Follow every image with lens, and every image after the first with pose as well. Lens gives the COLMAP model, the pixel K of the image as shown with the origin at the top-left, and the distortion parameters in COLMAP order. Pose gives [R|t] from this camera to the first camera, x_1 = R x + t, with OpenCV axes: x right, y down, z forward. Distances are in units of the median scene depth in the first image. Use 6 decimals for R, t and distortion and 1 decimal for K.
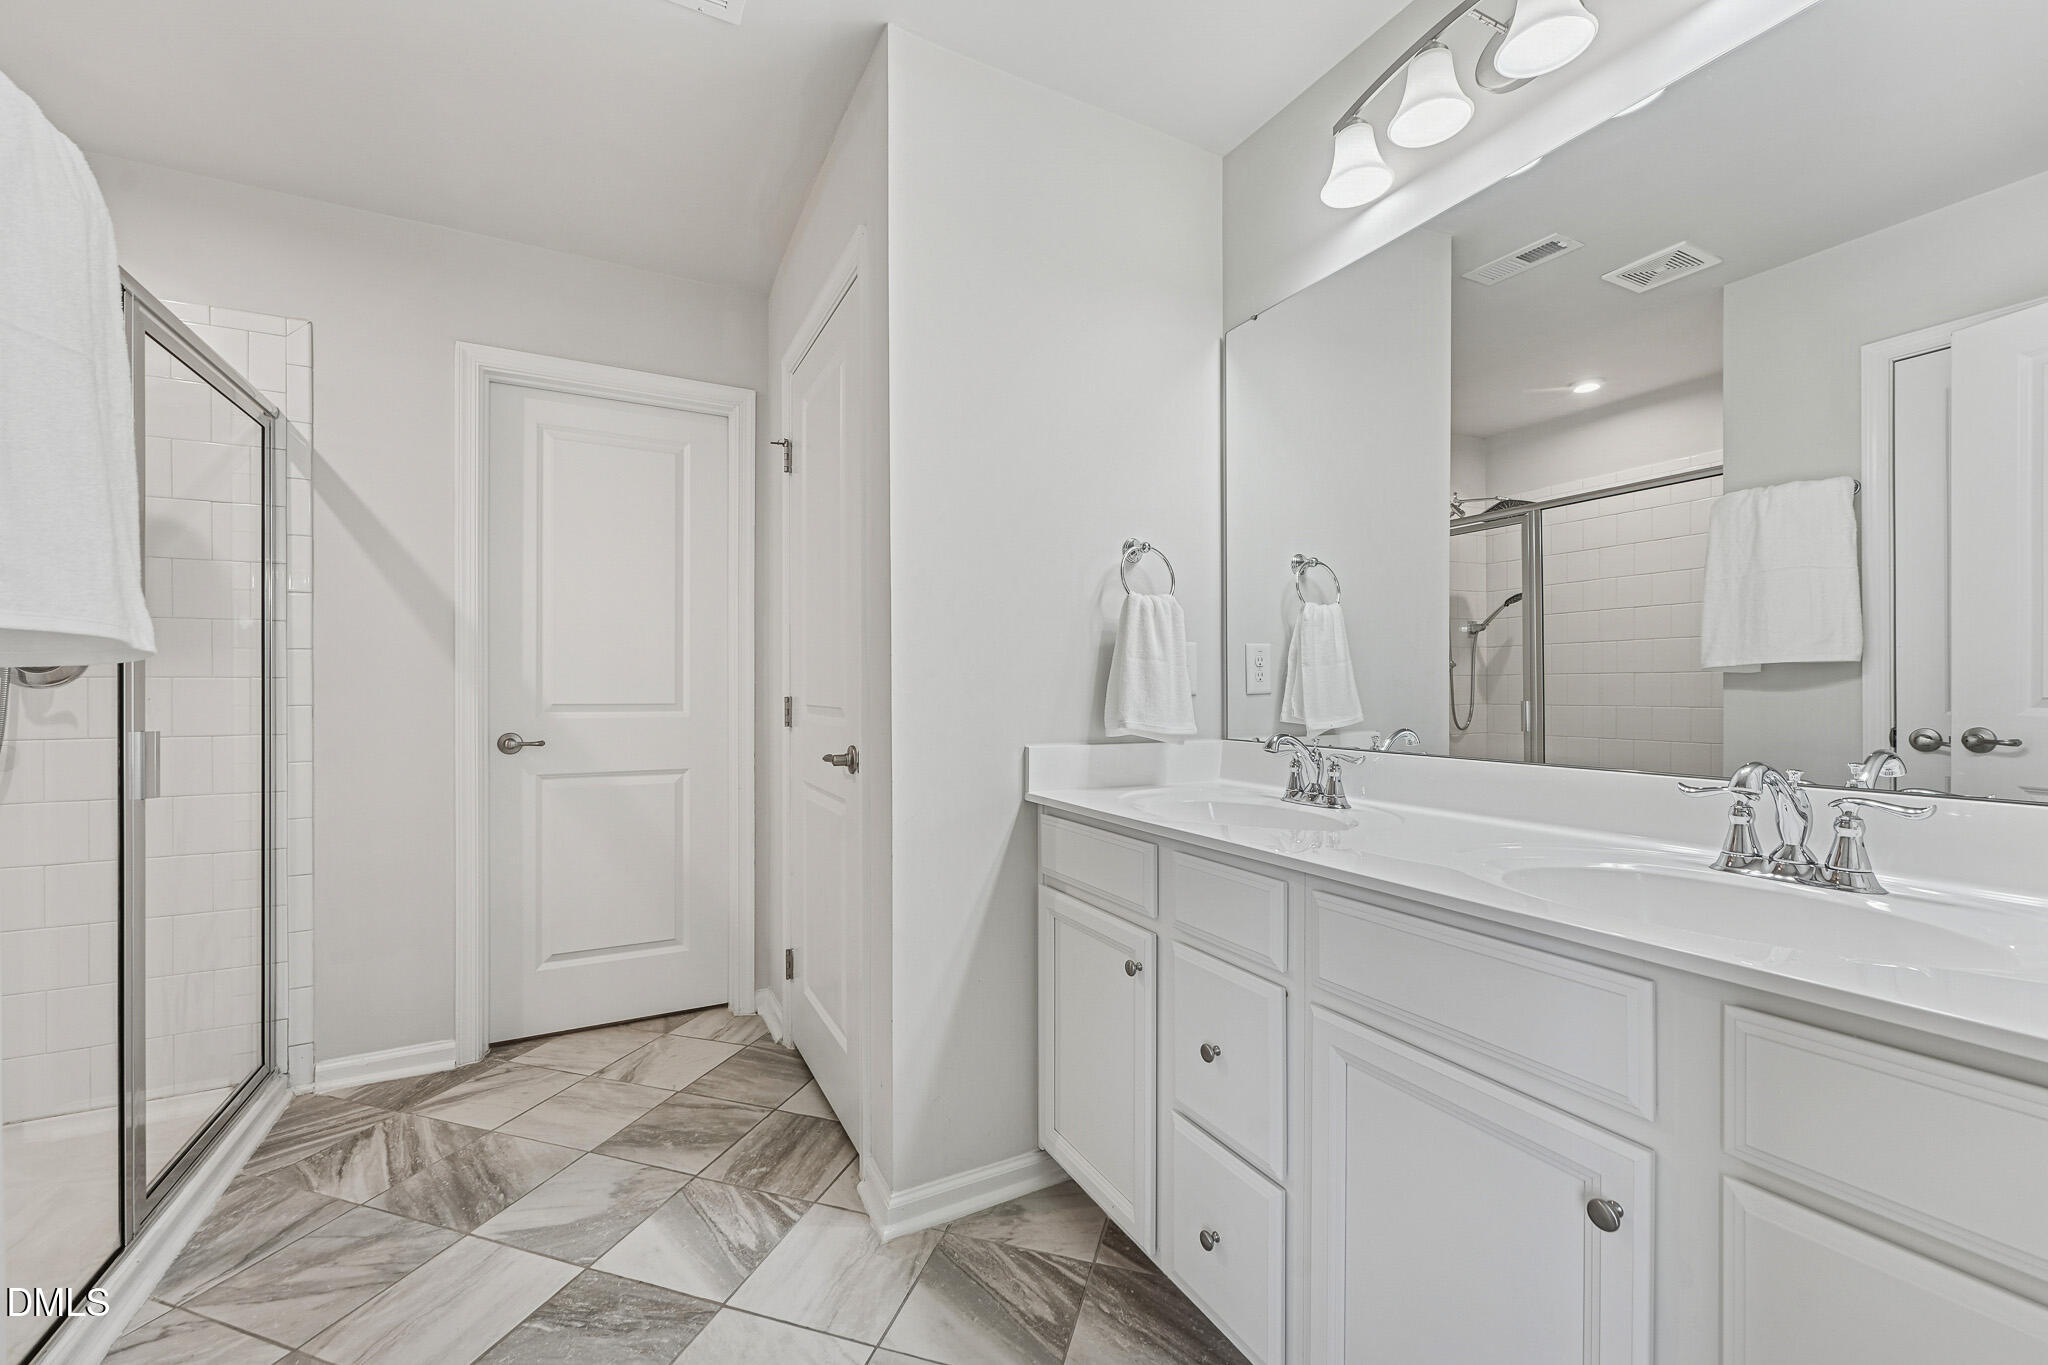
lens RADIAL K [[828.5, 0, 1022.9], [0, 828.5, 687.2], [0, 0, 1]] dist [-0.000374, 0.000511]
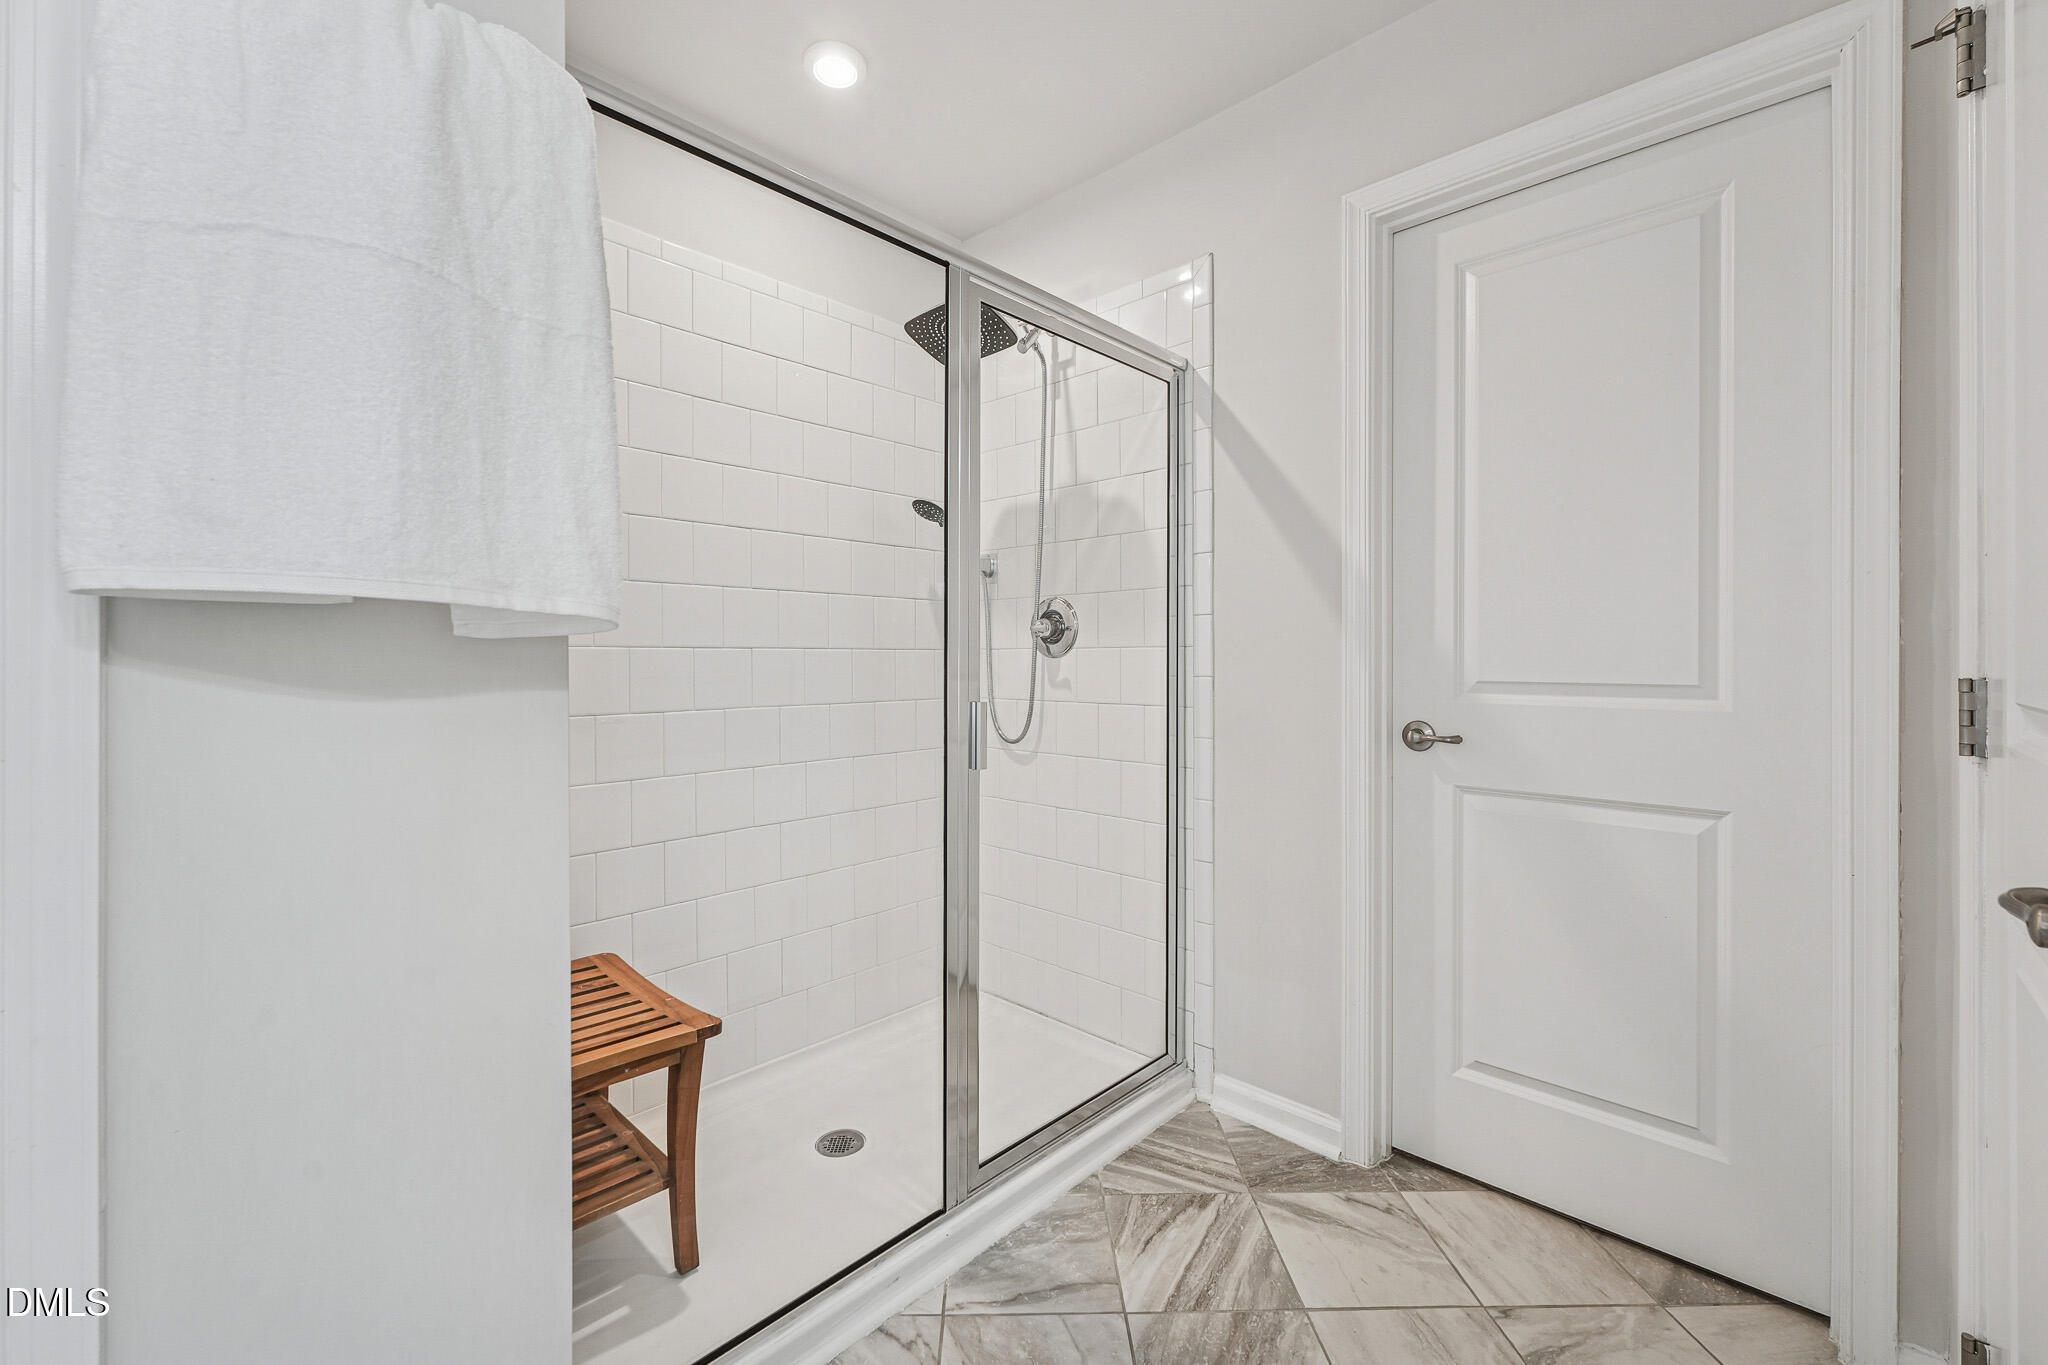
lens RADIAL K [[828.5, 0, 1019.2], [0, 828.5, 660.3], [0, 0, 1]] dist [-0.000374, 0.000511]
pose [[0.317601, 0.002014, -0.948222, -0.061159], [0.003245, 0.999990, 0.003211, 0.000284], [0.948219, -0.004097, 0.317591, 0.473071]]
